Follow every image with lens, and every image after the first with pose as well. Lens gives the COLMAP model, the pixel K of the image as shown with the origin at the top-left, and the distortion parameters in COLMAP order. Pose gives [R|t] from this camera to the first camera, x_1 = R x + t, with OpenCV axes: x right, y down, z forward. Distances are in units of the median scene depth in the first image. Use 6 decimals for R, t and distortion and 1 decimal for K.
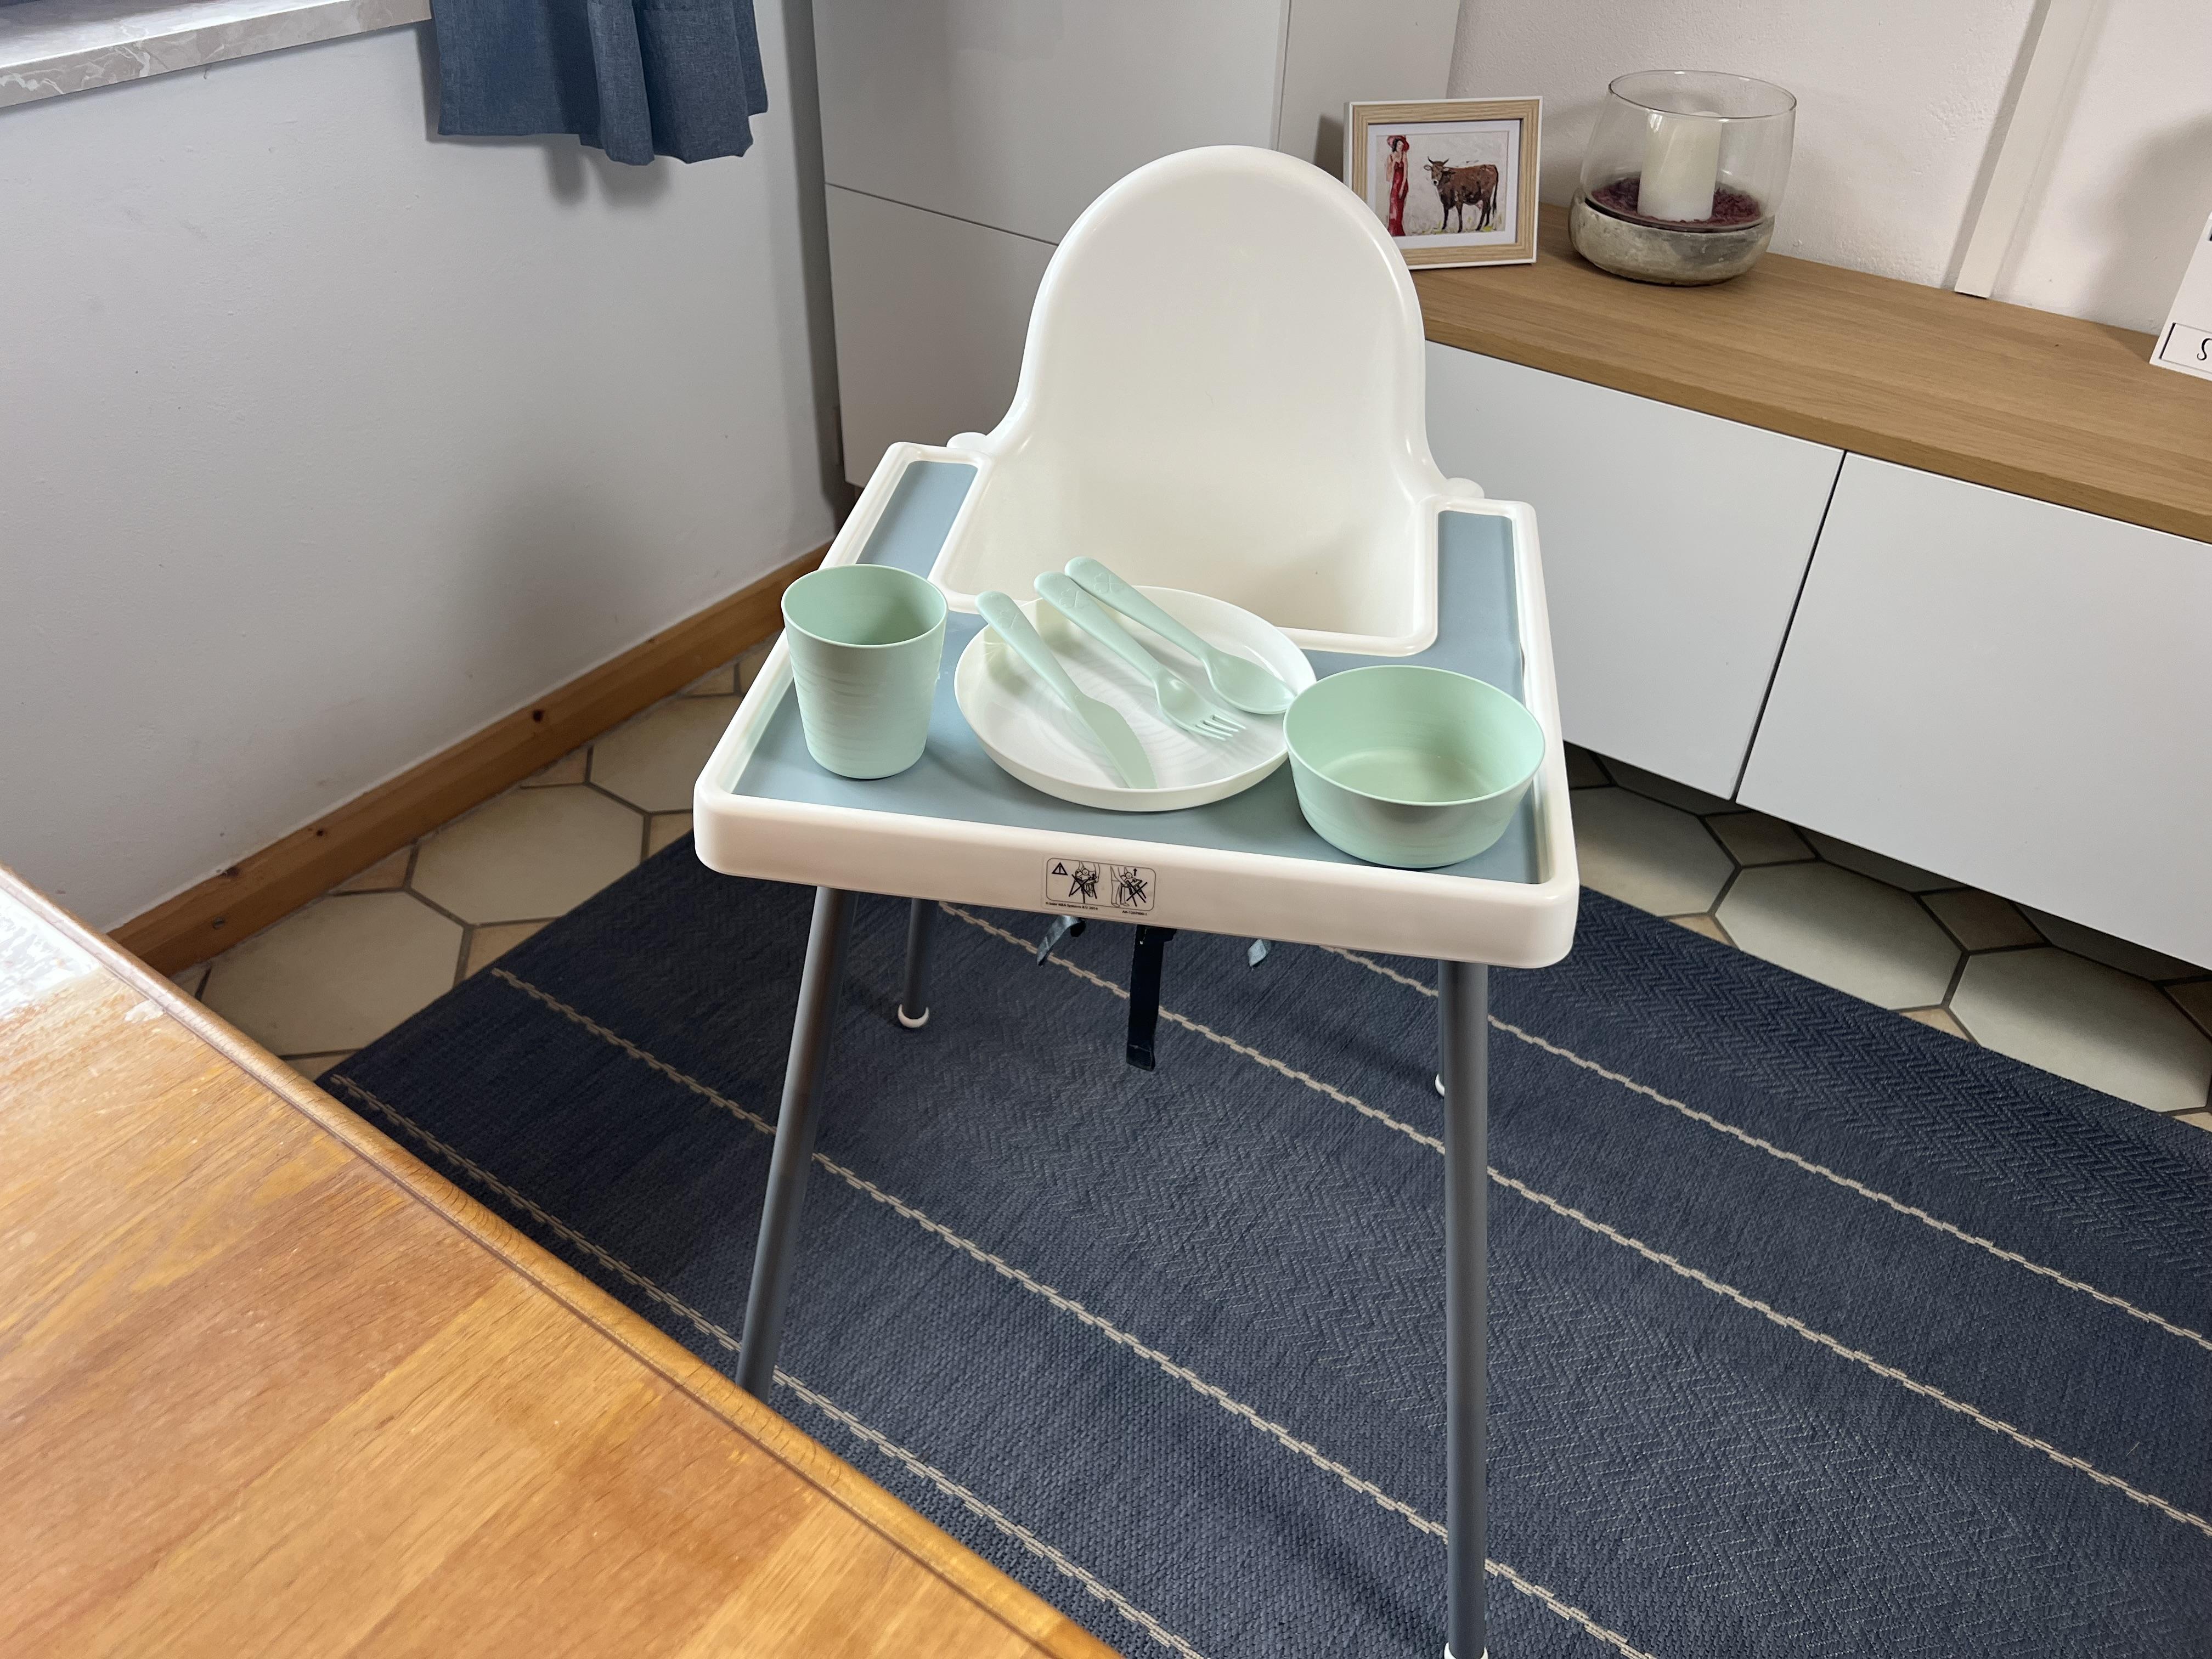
lens RADIAL K [[1689.2, 0, 1111.6], [0, 1689.2, 812.0], [0, 0, 1]] dist [0.032012, -0.028358]
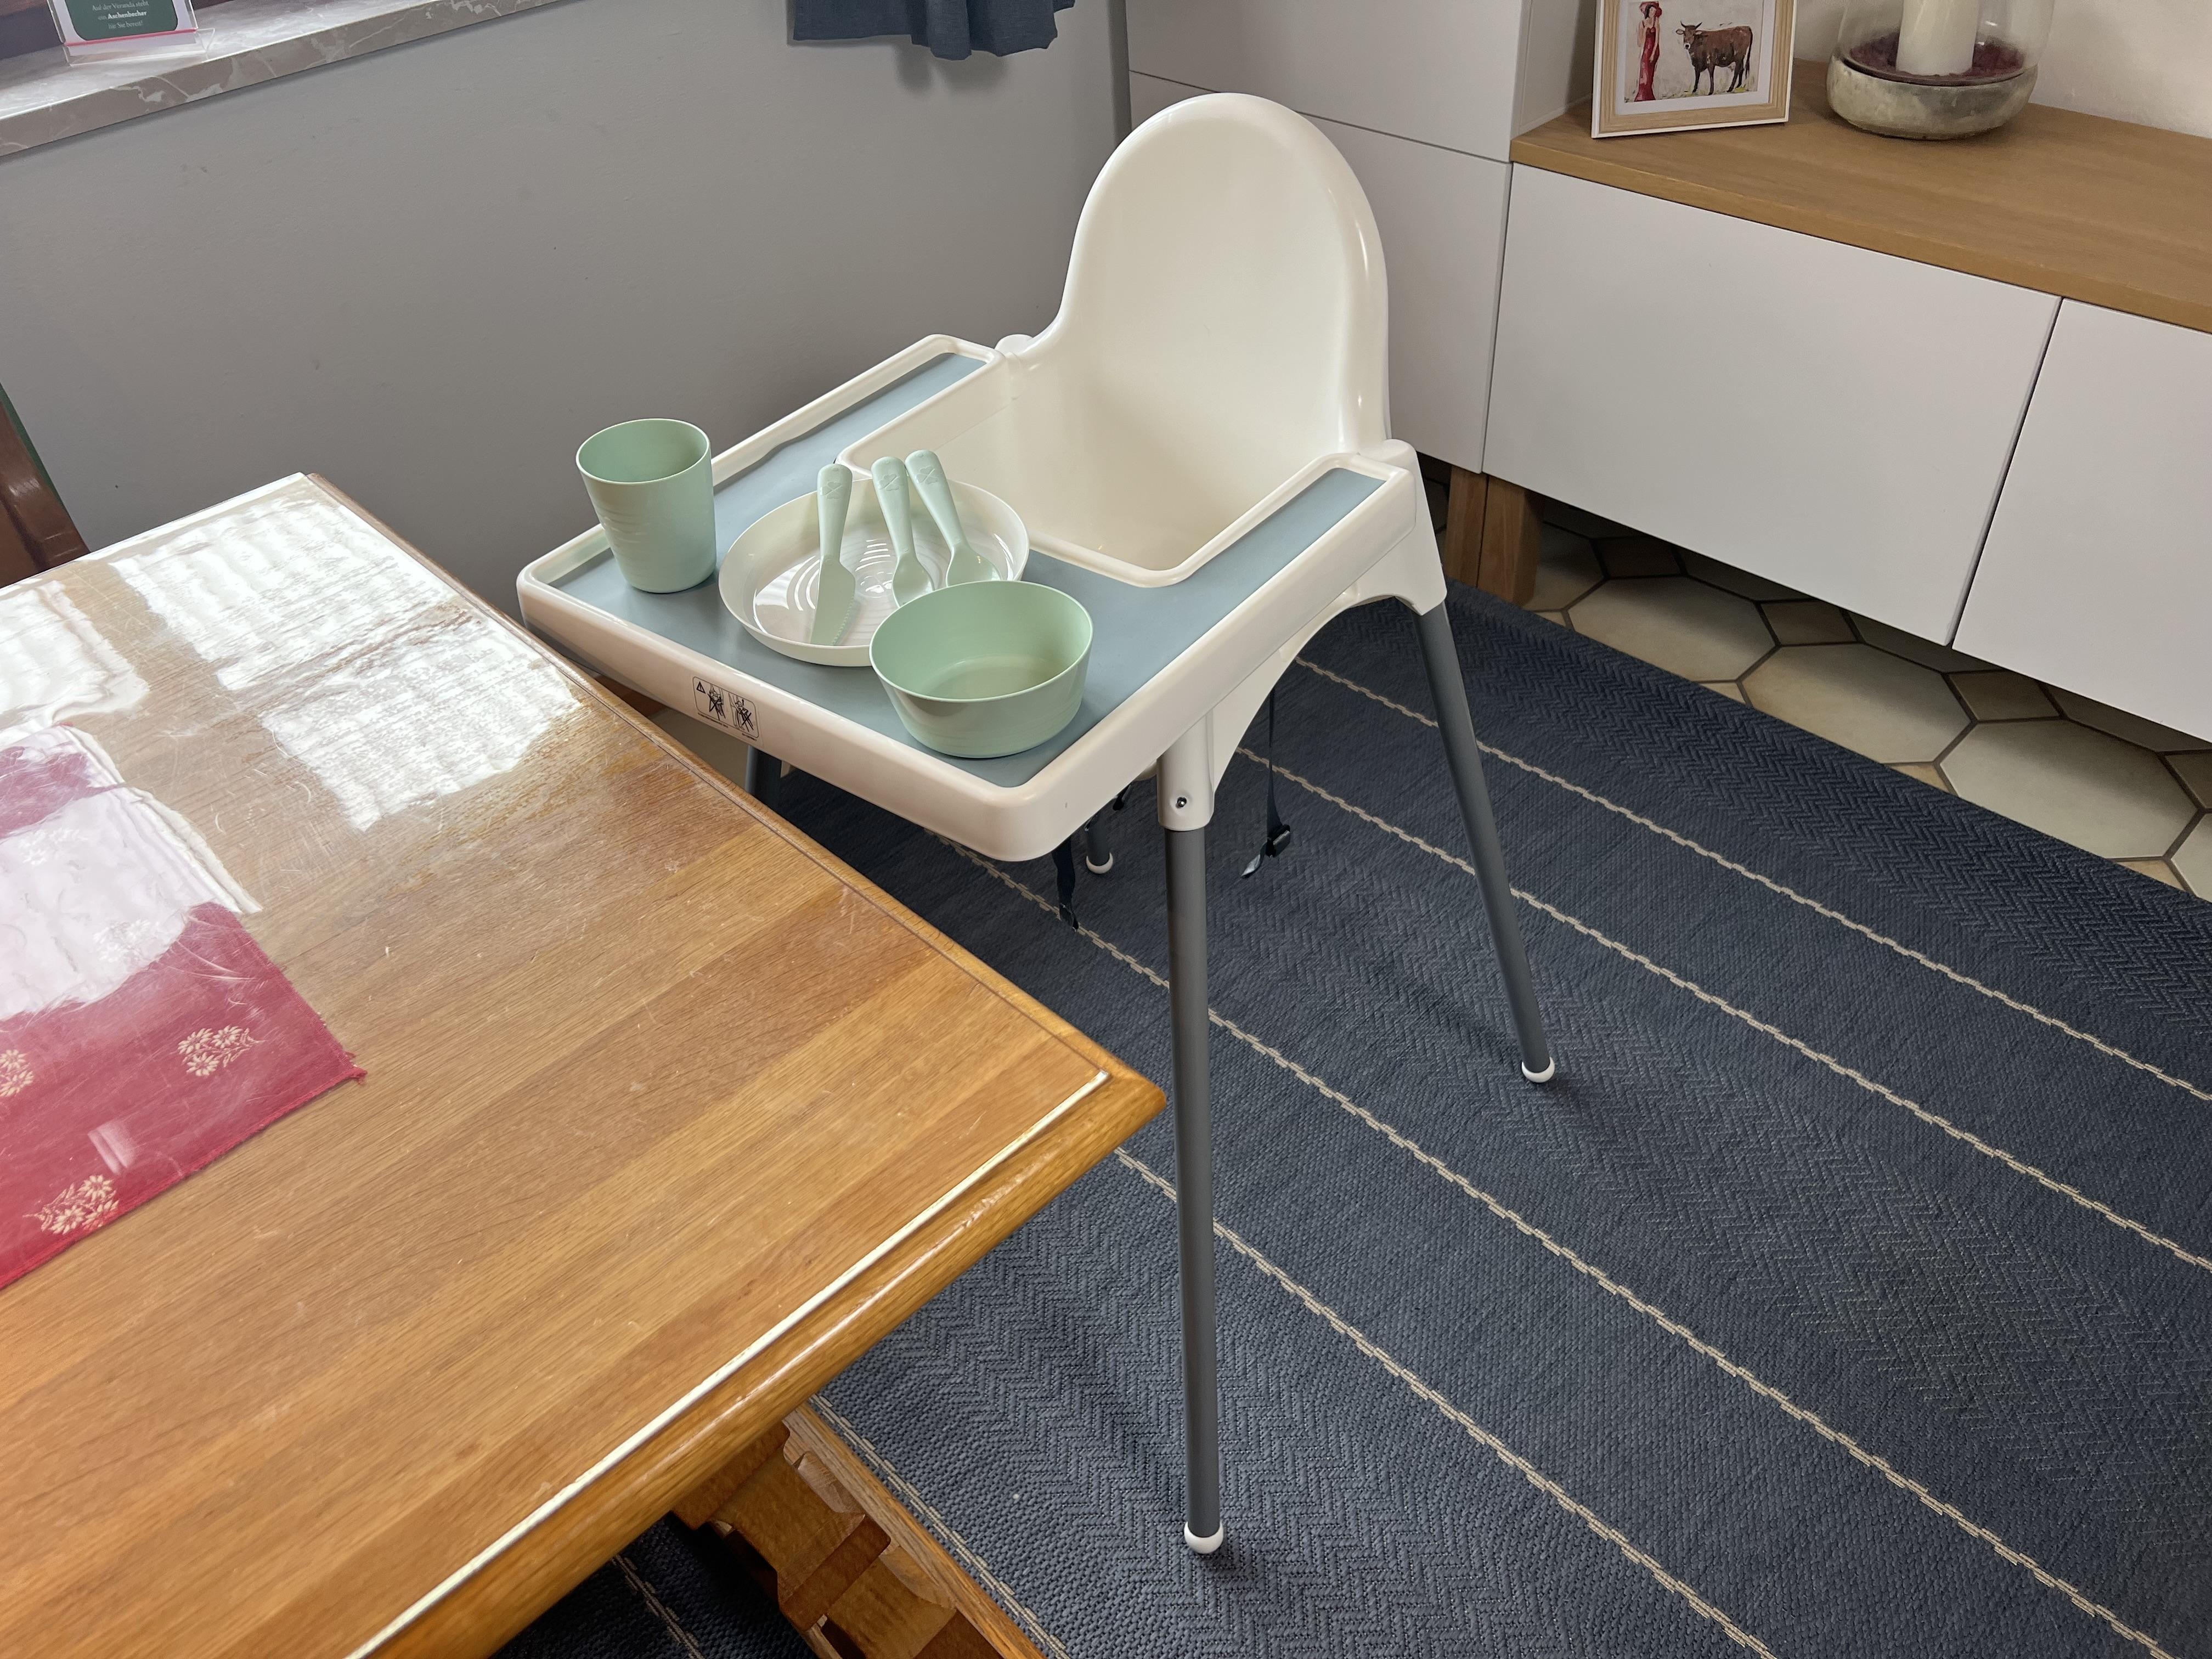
lens RADIAL K [[1689.2, 0, 1111.6], [0, 1689.2, 812.0], [0, 0, 1]] dist [0.032012, -0.028358]
pose [[0.978103, 0.051449, -0.201661, 0.088165], [-0.039703, 0.997294, 0.061867, 0.055117], [0.204299, -0.052506, 0.977499, -0.138025]]
